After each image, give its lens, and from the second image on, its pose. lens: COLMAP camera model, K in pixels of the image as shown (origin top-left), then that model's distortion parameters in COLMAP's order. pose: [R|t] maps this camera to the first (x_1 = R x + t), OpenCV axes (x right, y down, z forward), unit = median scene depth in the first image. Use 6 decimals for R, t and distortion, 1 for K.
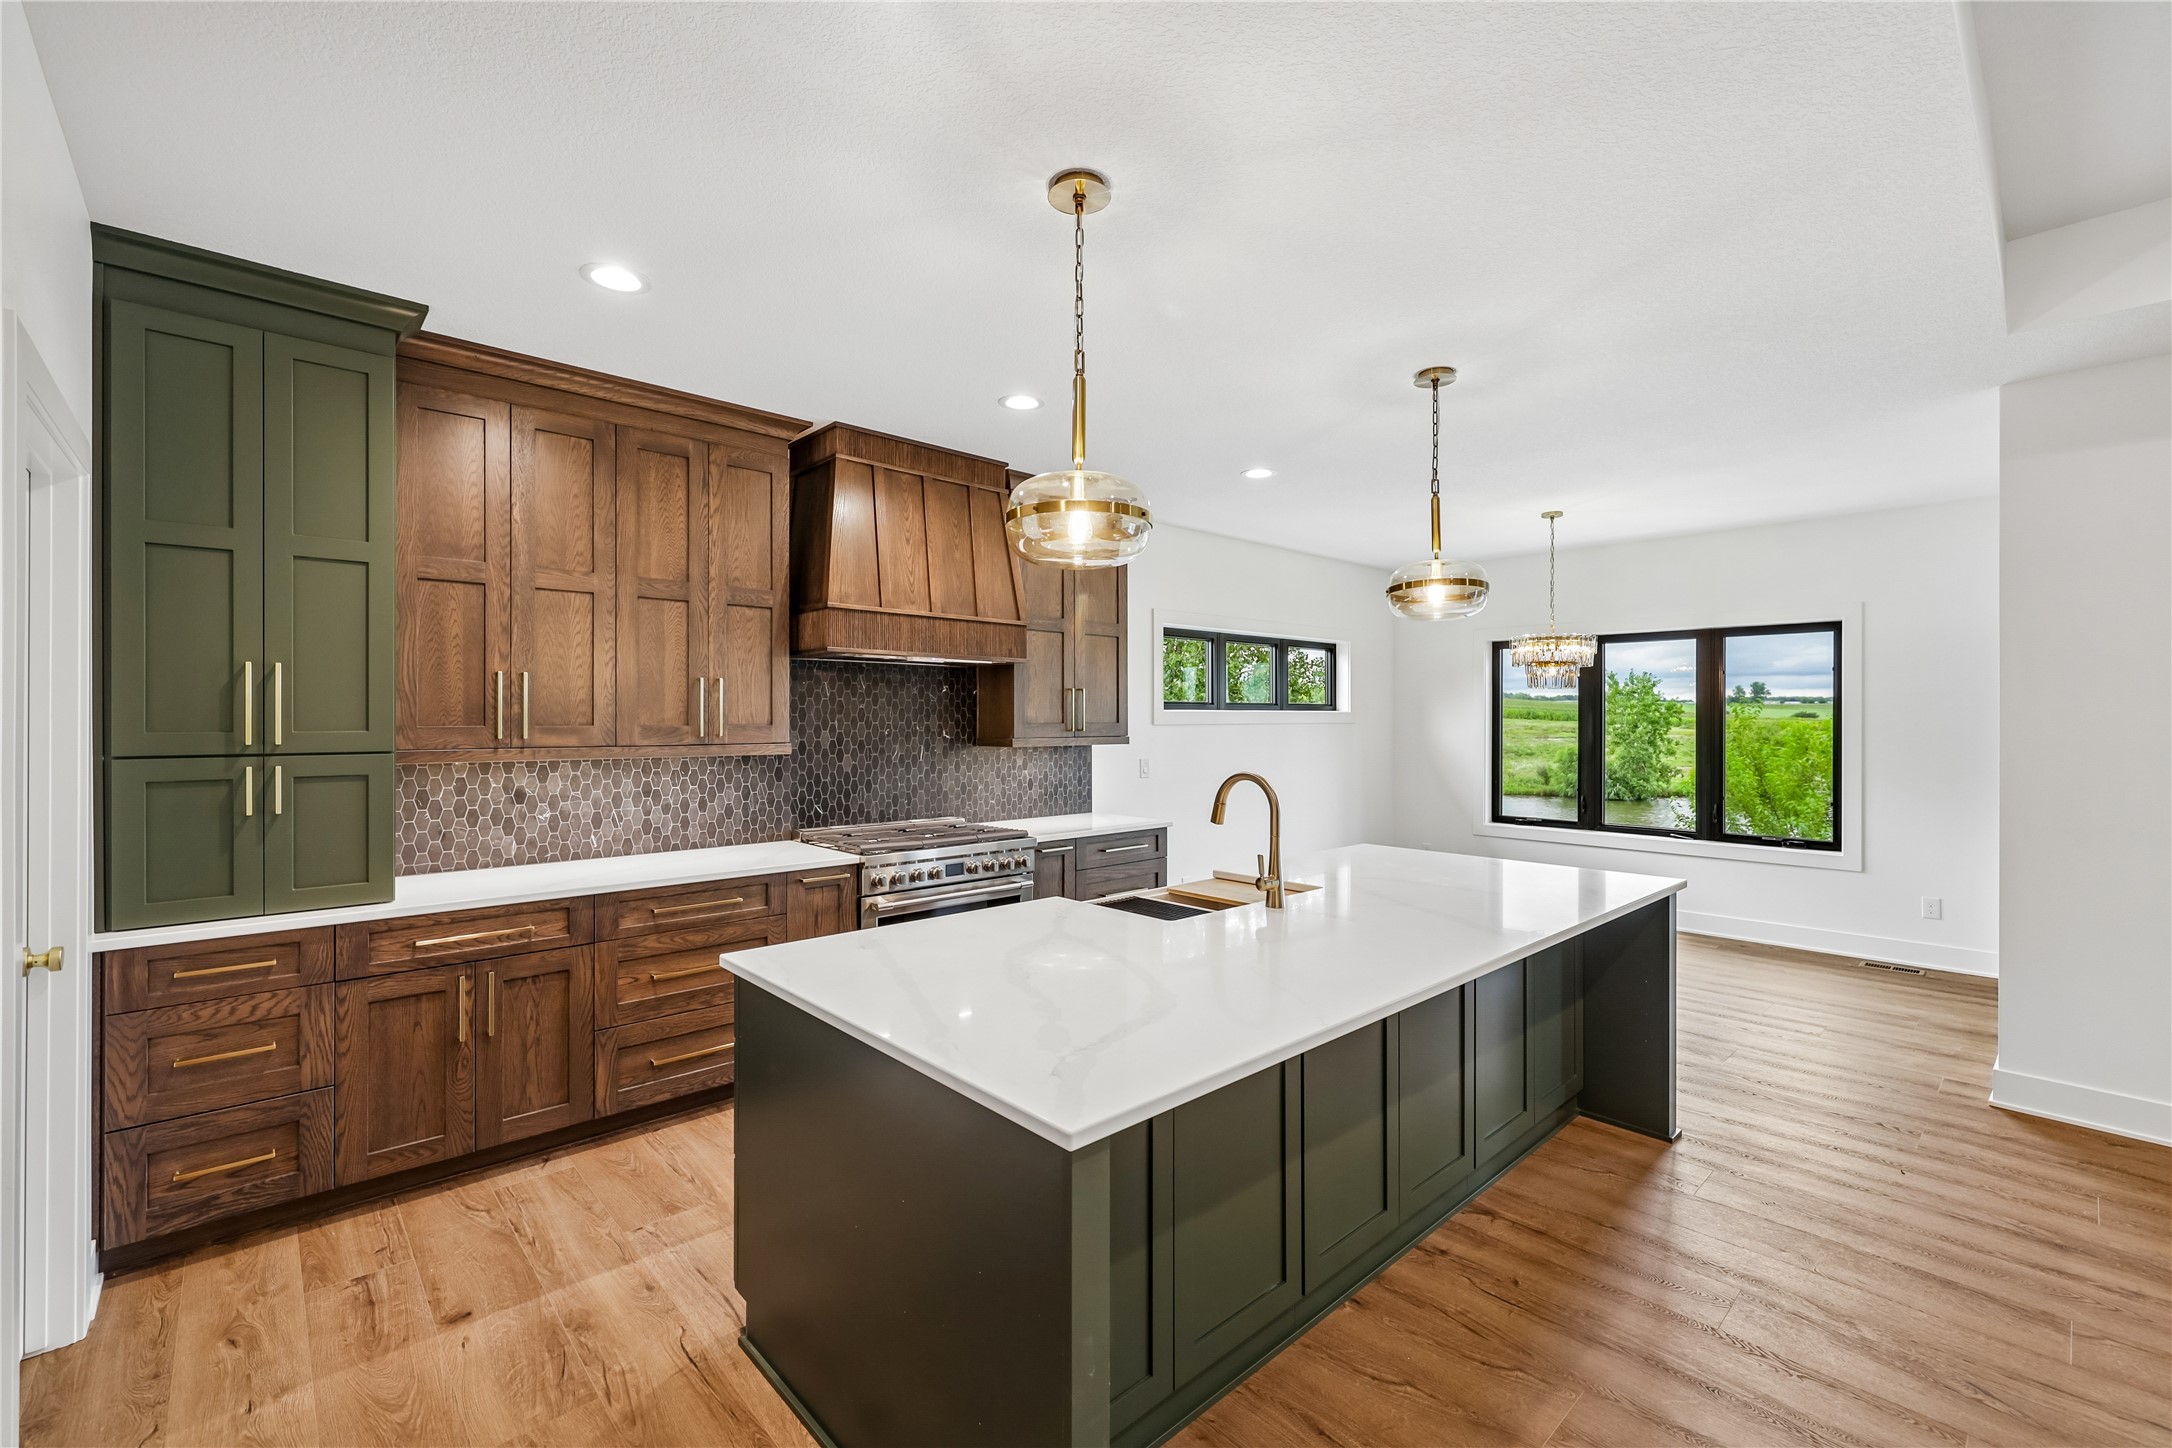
lens RADIAL K [[922.1, 0, 1092.1], [0, 922.1, 718.2], [0, 0, 1]] dist [-0.001396, -0.000631]
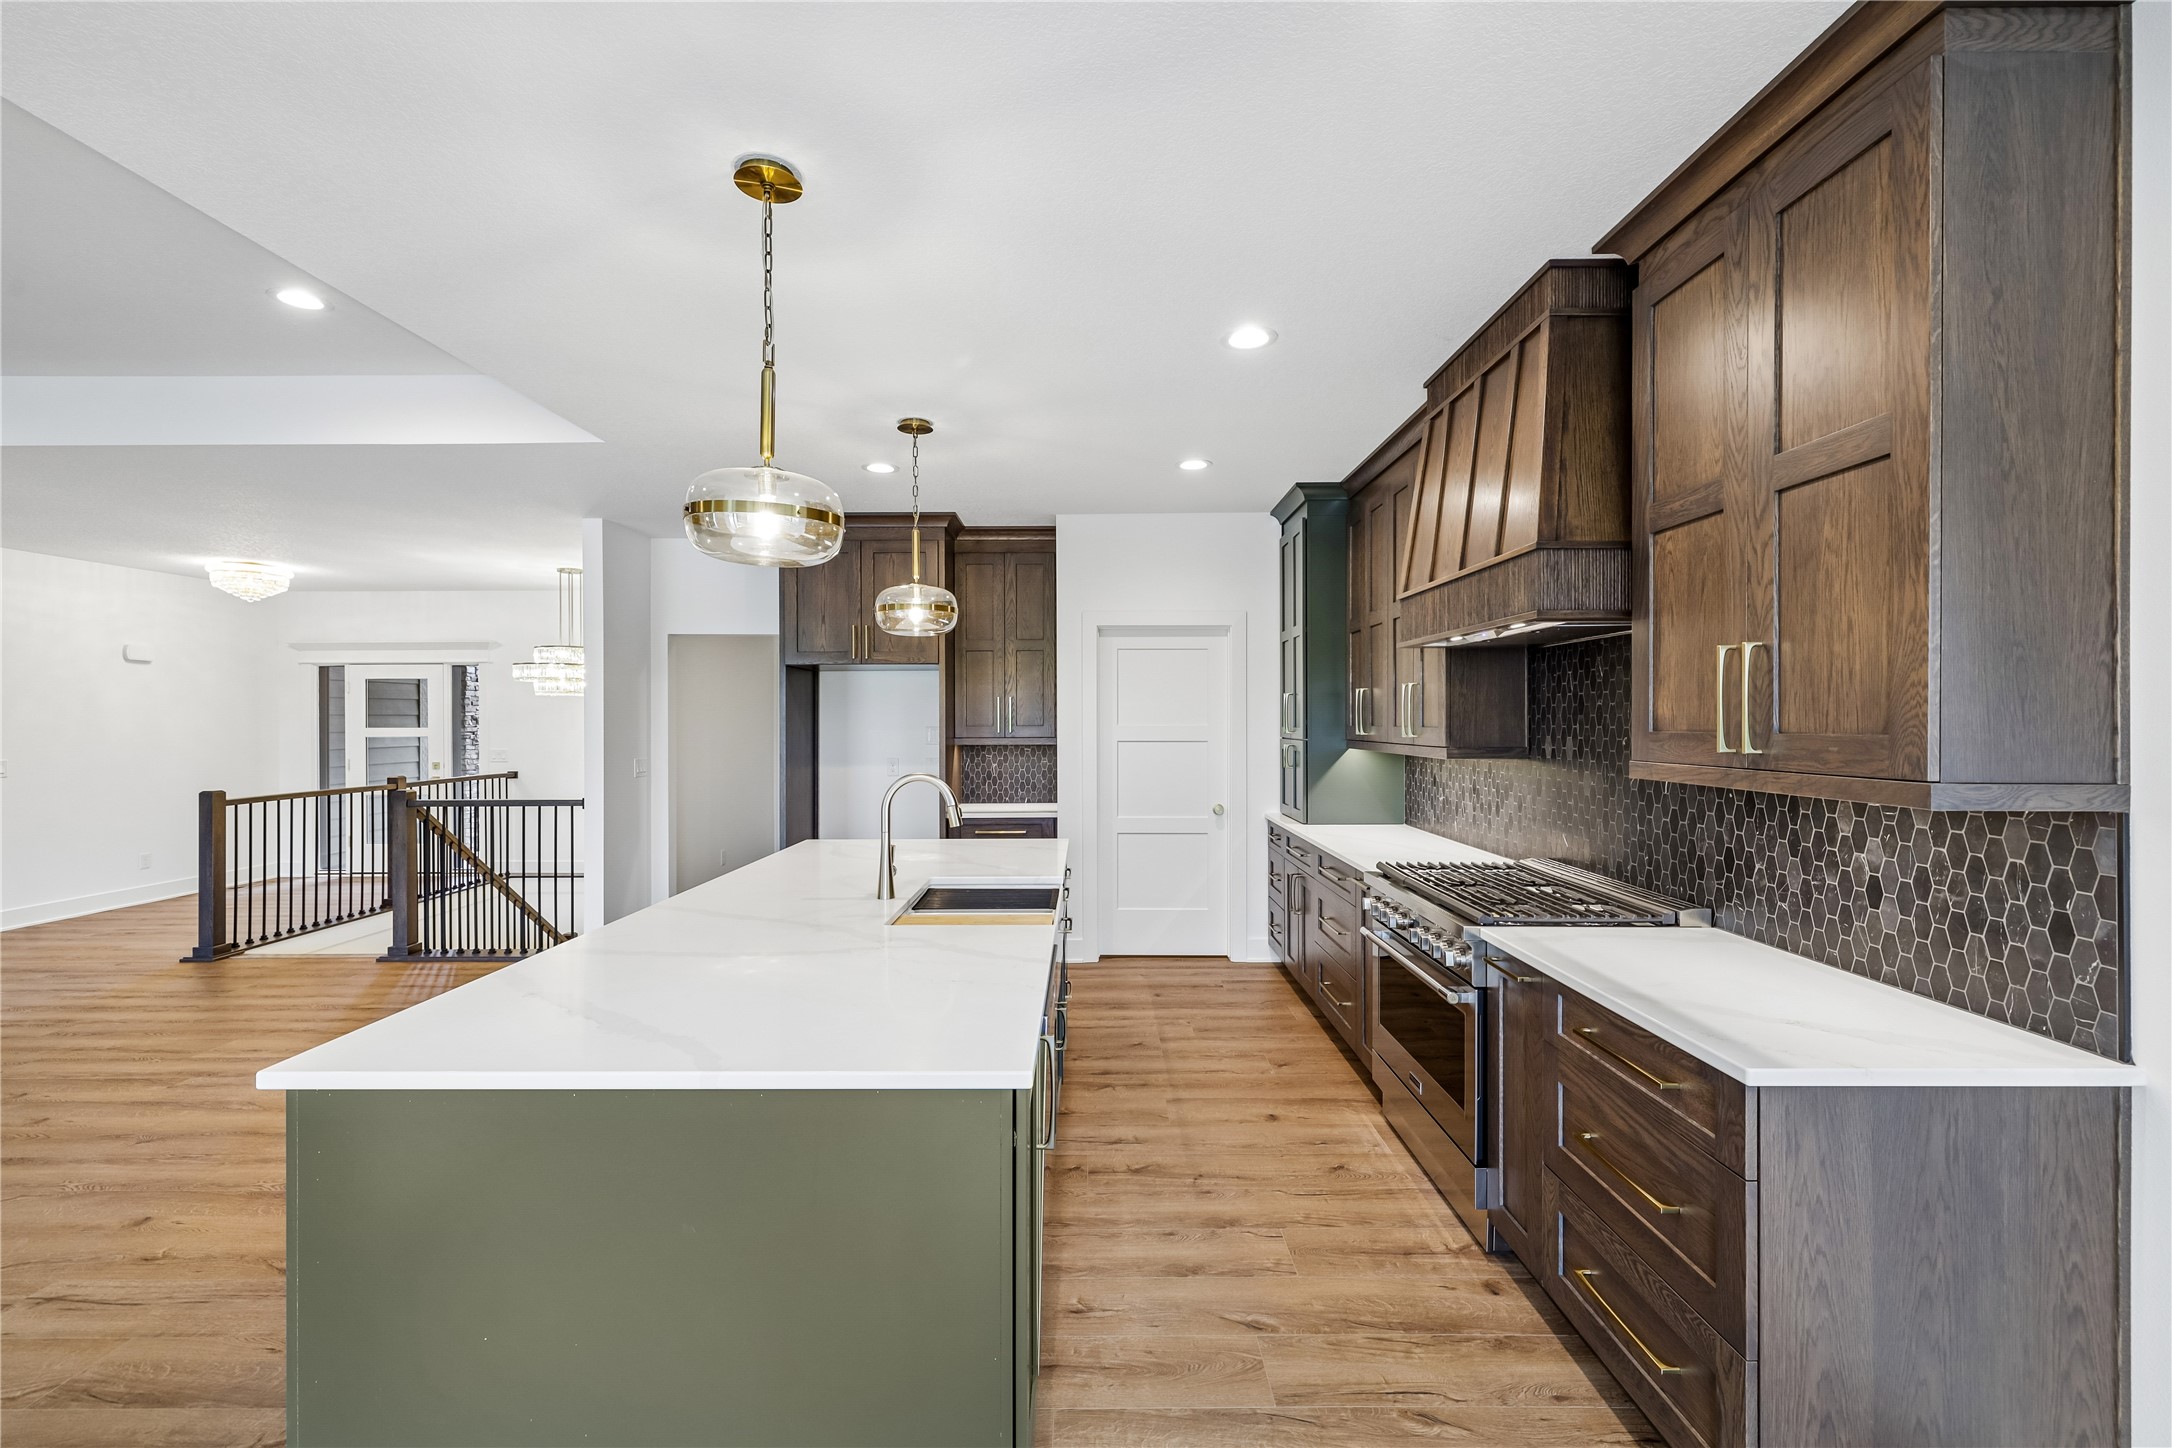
lens RADIAL K [[922.1, 0, 1088.4], [0, 922.1, 718.3], [0, 0, 1]] dist [-0.001396, -0.000631]
pose [[-0.682991, -0.001377, -0.730426, 0.529946], [0.000755, 0.999996, -0.002592, -0.000305], [0.730427, -0.002321, -0.682987, 1.233870]]
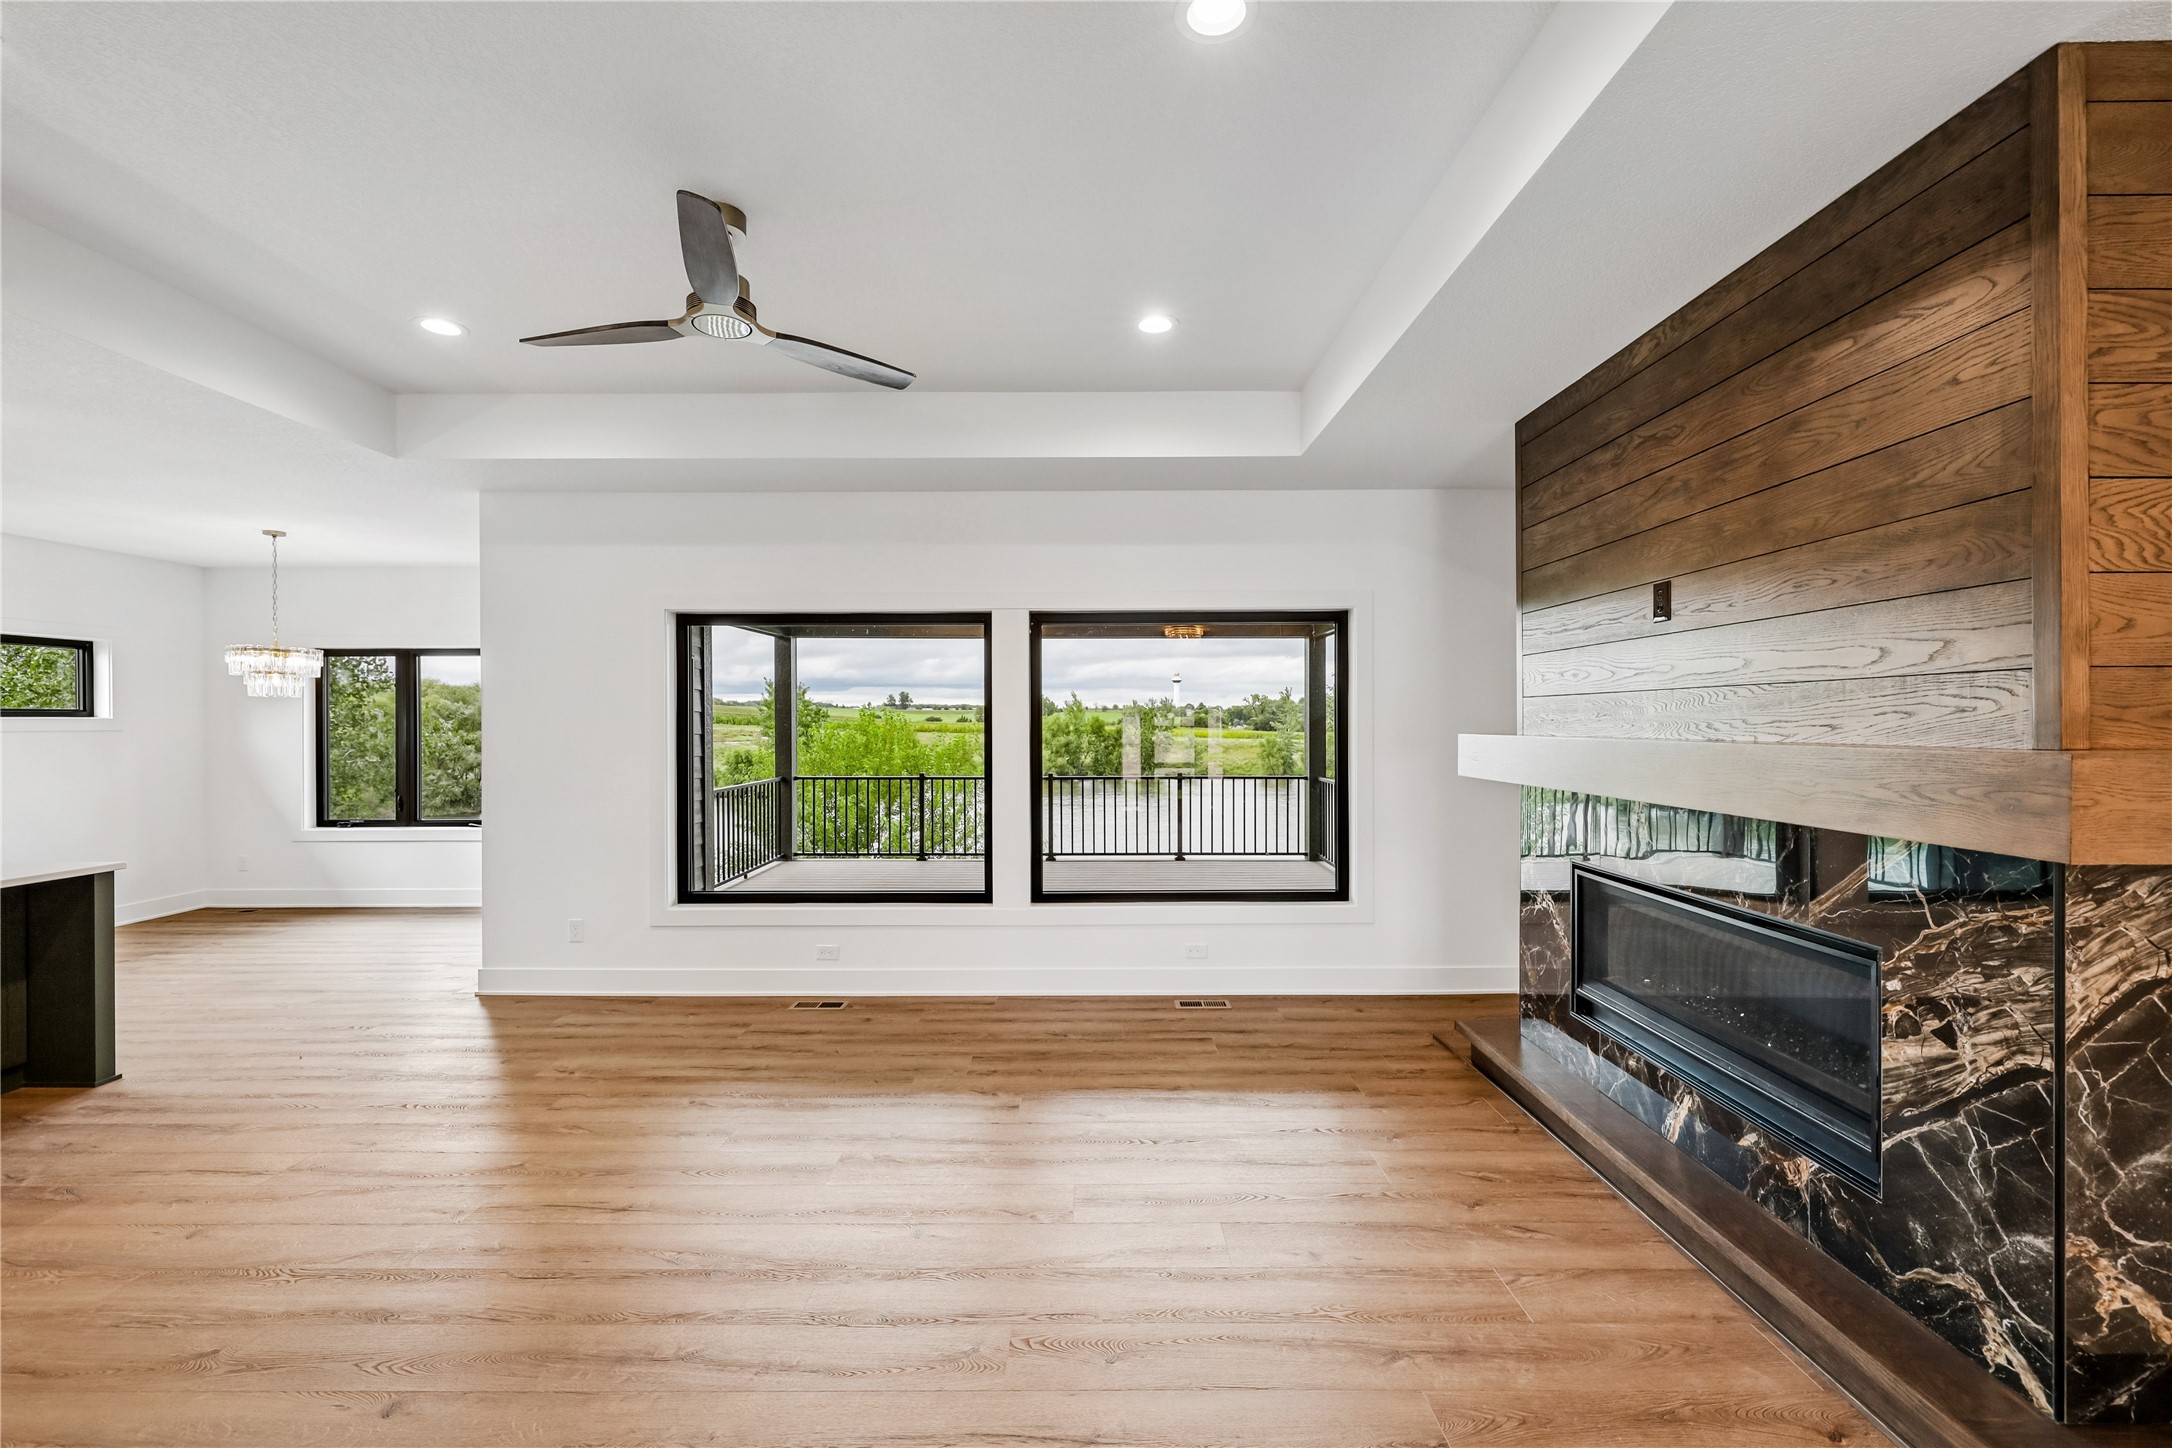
lens RADIAL K [[922.1, 0, 1085.0], [0, 922.1, 726.7], [0, 0, 1]] dist [-0.001396, -0.000631]
pose [[0.679846, -0.007622, 0.733315, 0.466555], [0.004517, 0.999971, 0.006206, 0.000110], [-0.733341, -0.000907, 0.679860, -0.537372]]
